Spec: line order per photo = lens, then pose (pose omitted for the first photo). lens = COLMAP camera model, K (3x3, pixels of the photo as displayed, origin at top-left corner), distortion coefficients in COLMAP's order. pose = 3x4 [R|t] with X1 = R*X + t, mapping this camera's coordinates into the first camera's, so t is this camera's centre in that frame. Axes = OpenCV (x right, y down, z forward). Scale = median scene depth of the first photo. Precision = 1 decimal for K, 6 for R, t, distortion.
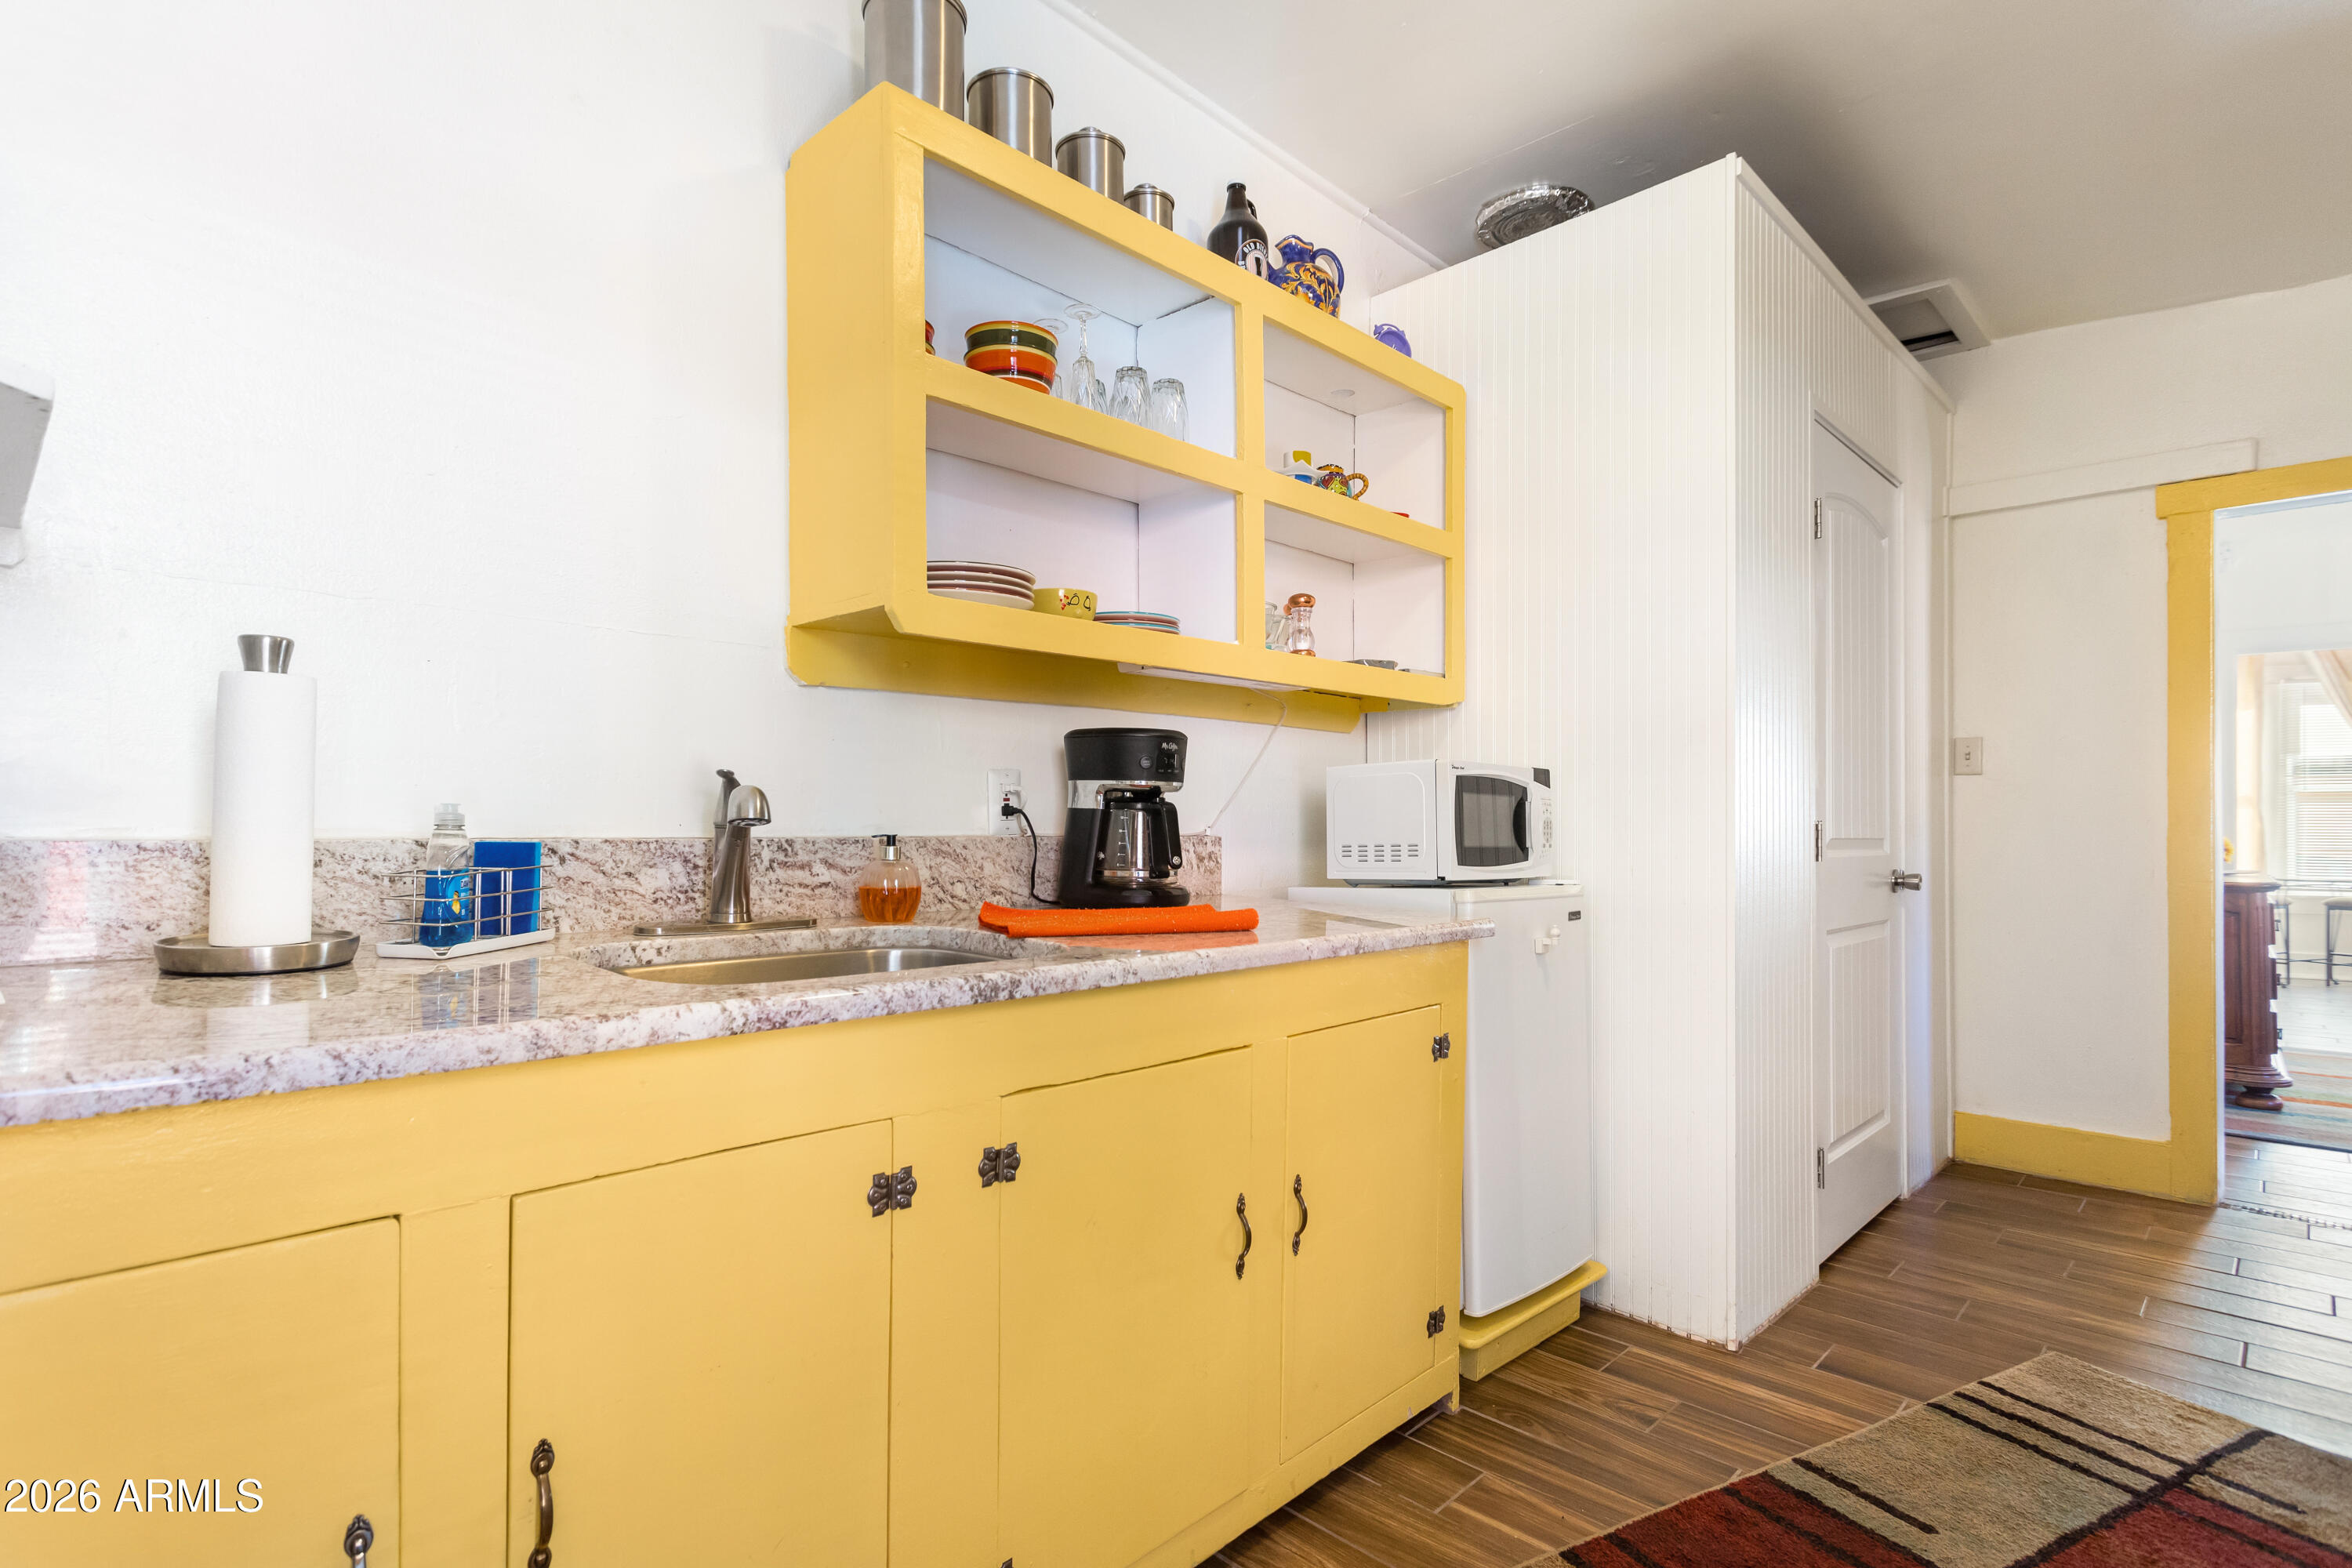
lens RADIAL K [[1163.1, 0, 1164.7], [0, 1163.1, 799.4], [0, 0, 1]] dist [0.001549, -0.000790]
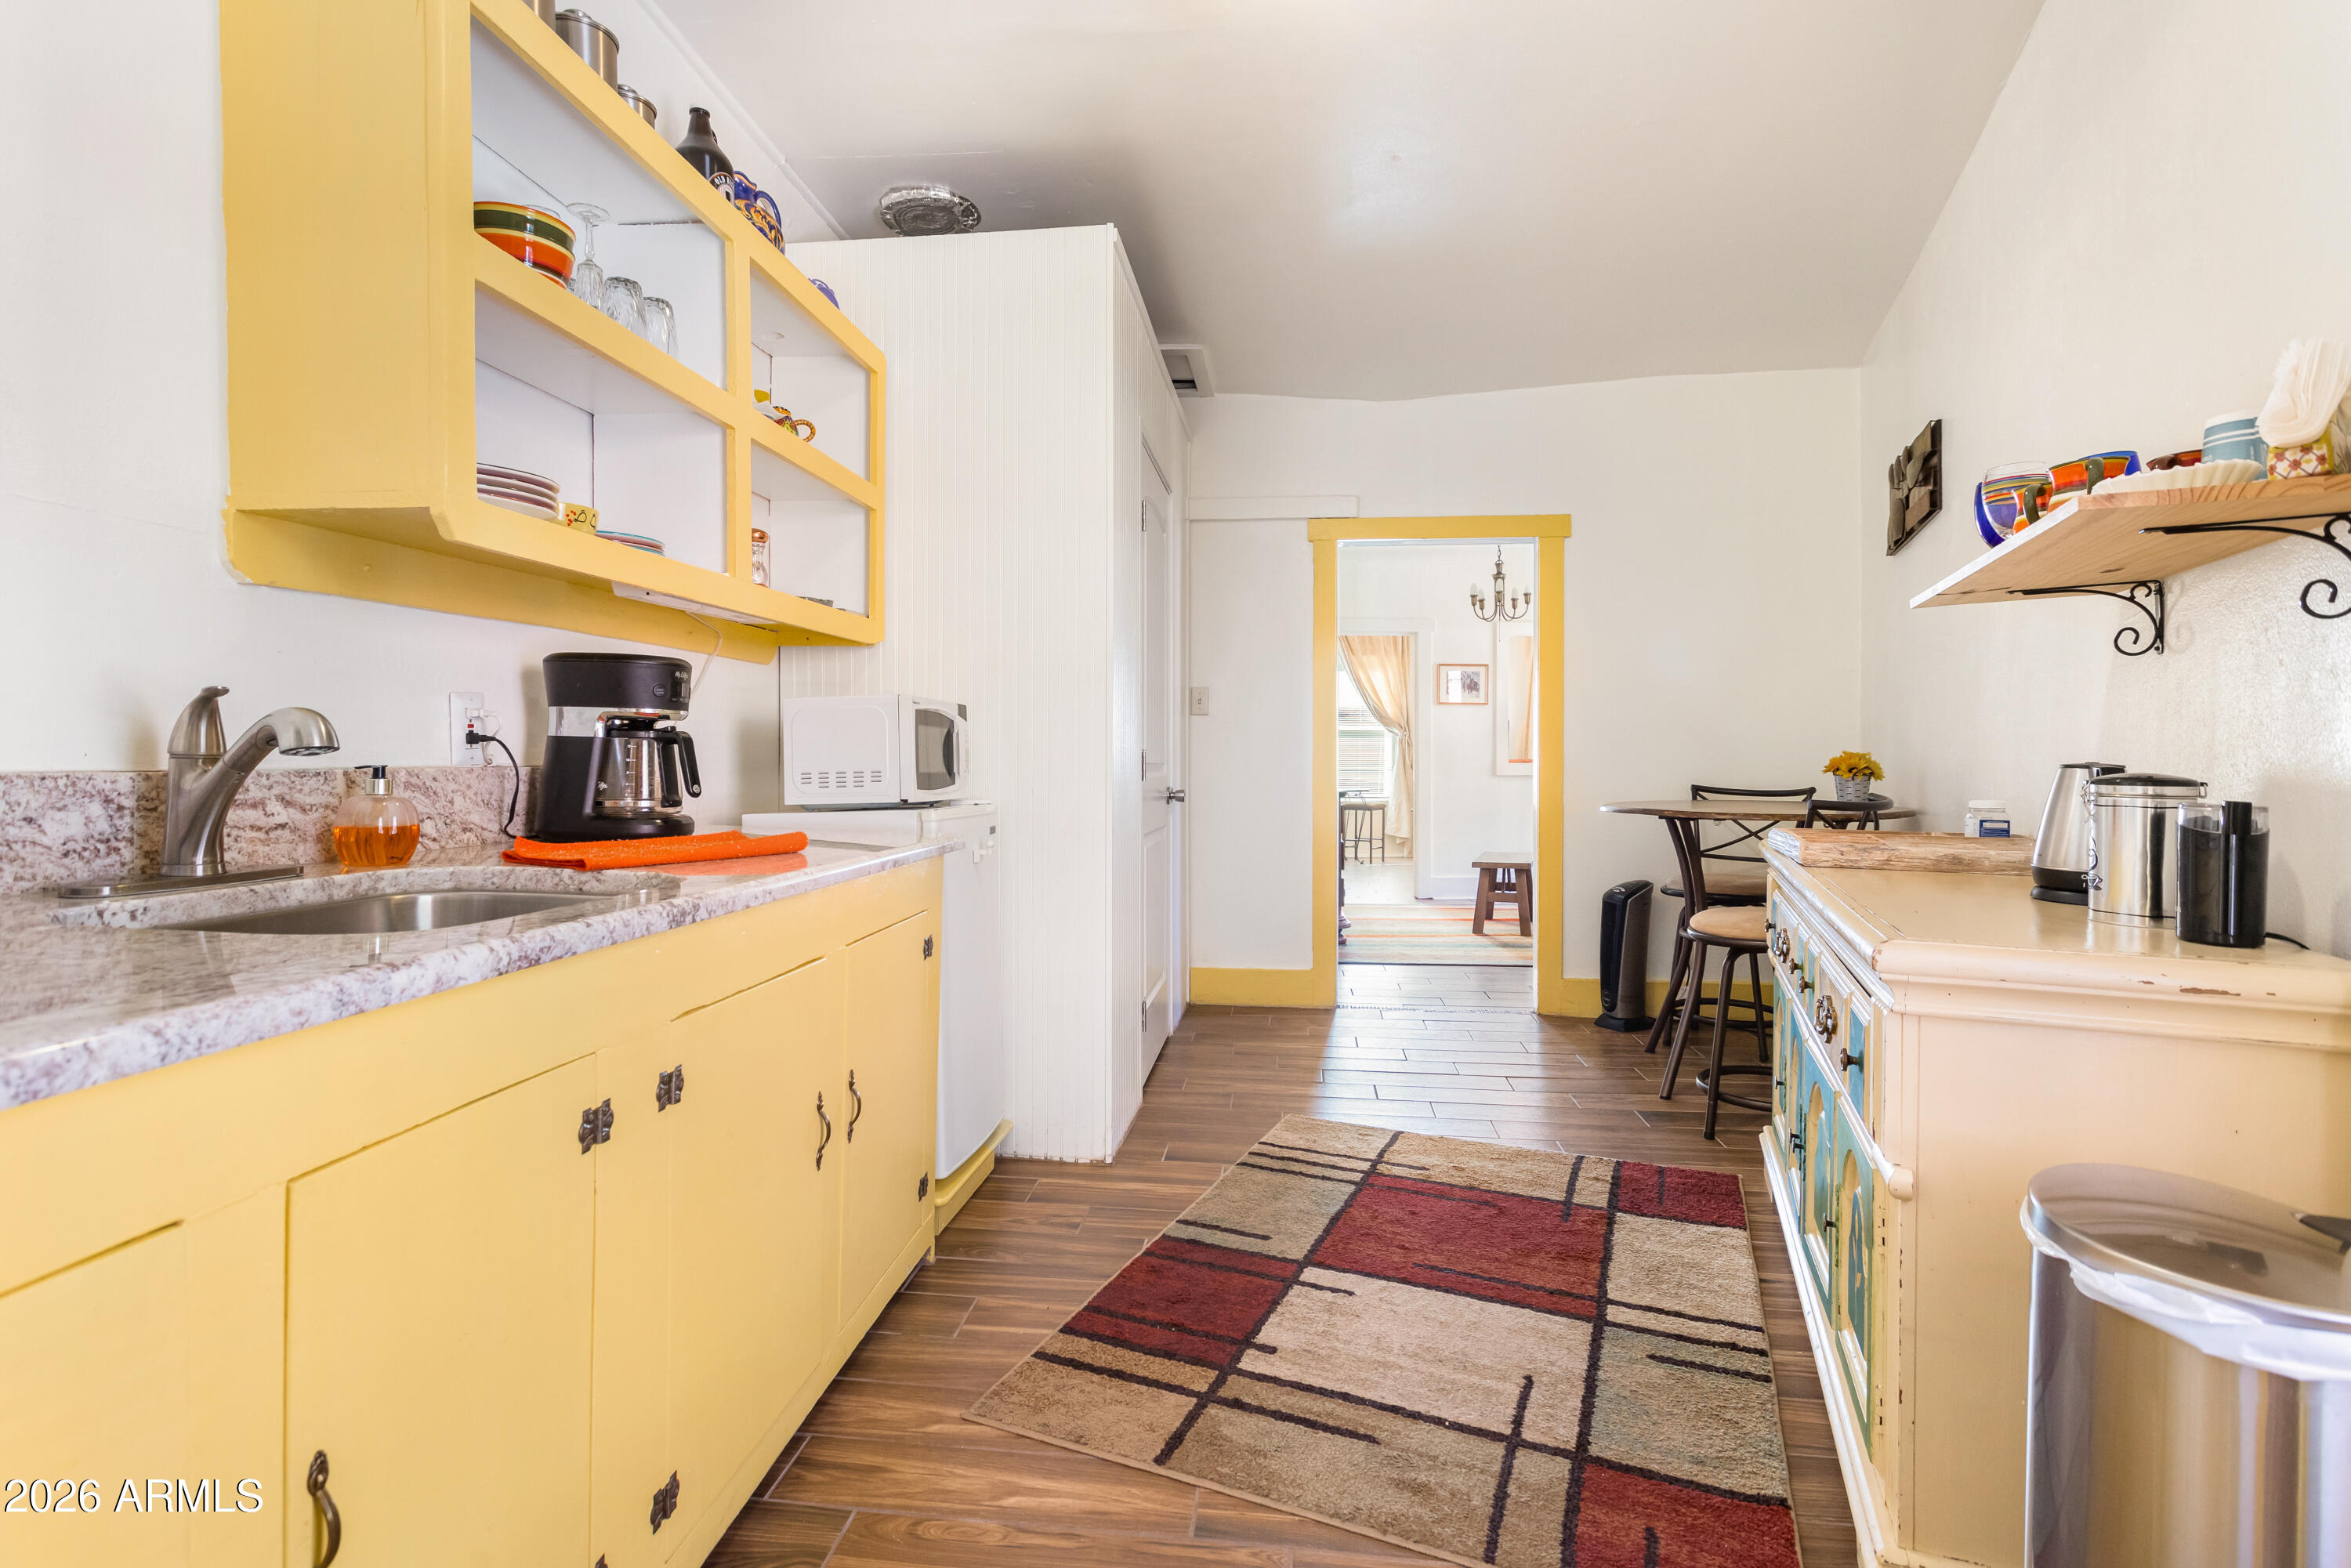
lens RADIAL K [[1155.0, 0, 1191.6], [0, 1155.0, 739.3], [0, 0, 1]] dist [0.000358, -0.000481]
pose [[0.775085, 0.006058, 0.631828, -0.280587], [-0.011977, 0.999915, 0.005105, -0.000655], [-0.631743, -0.011525, 0.775092, -0.043129]]
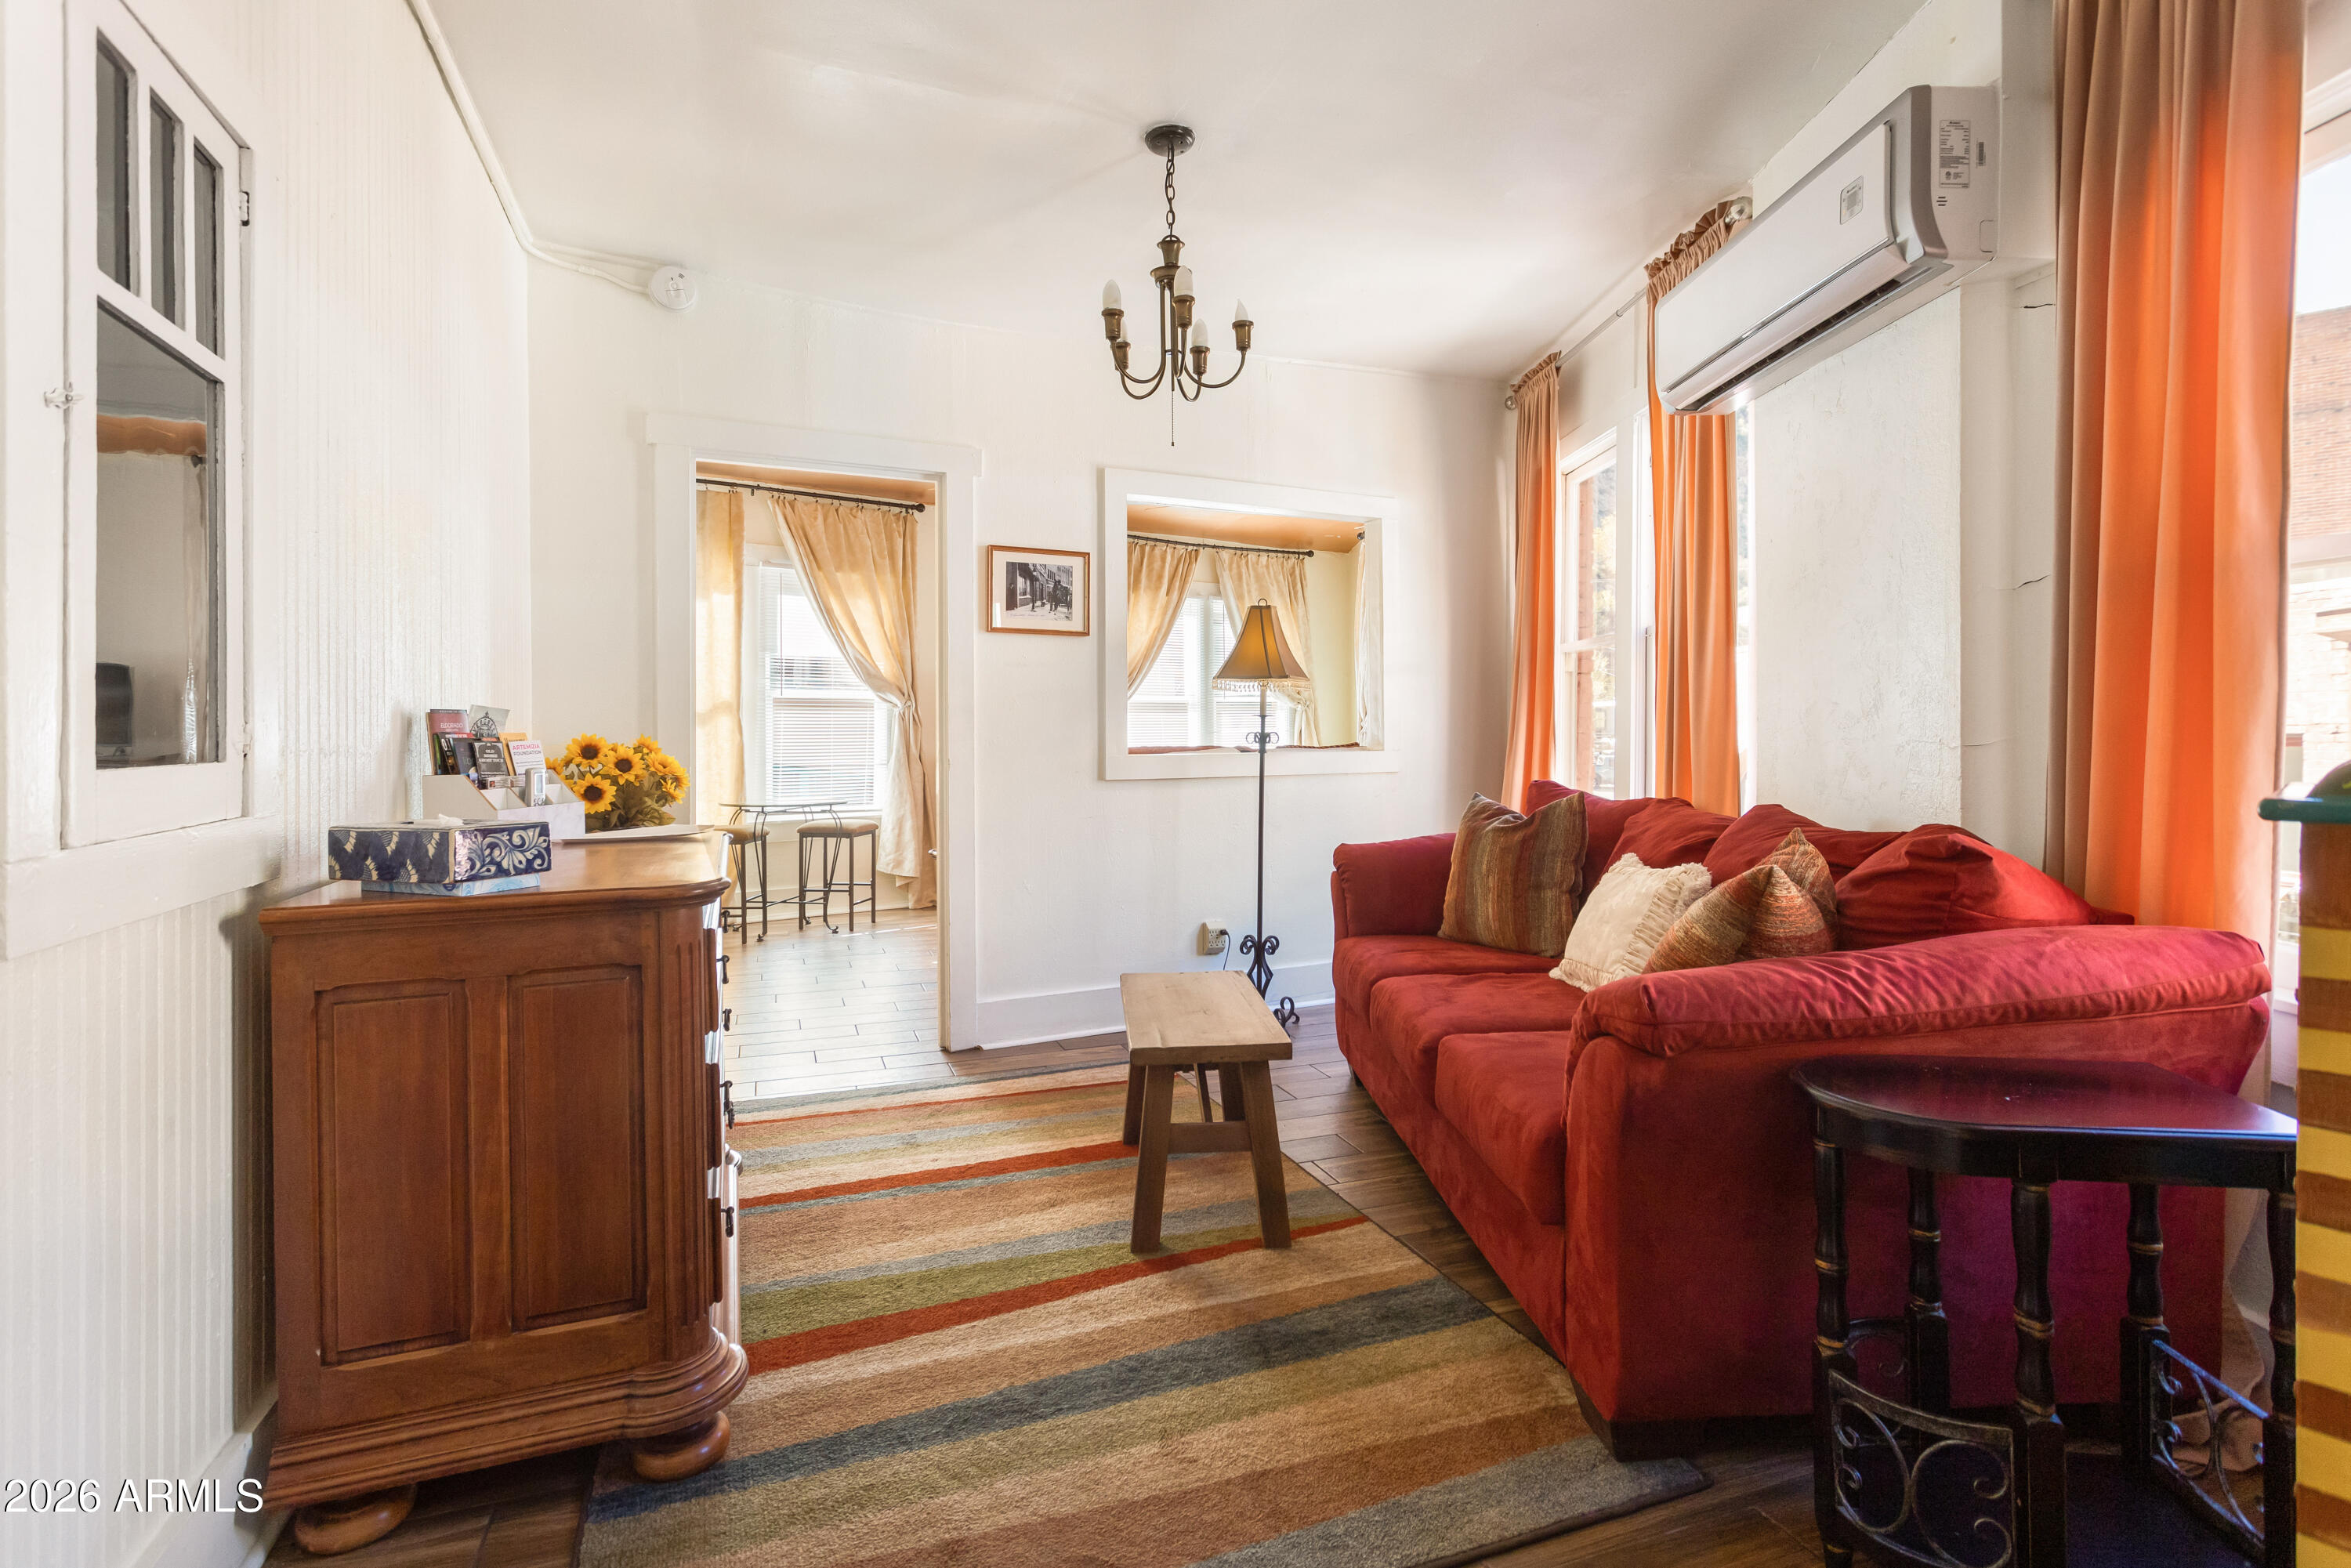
lens RADIAL K [[1155.0, 0, 1191.6], [0, 1155.0, 739.3], [0, 0, 1]] dist [0.000358, -0.000481]
pose [[0.440412, -0.009201, 0.897749, 1.418445], [-0.009501, 0.999844, 0.014909, 0.032915], [-0.897746, -0.015095, 0.440255, 1.438563]]
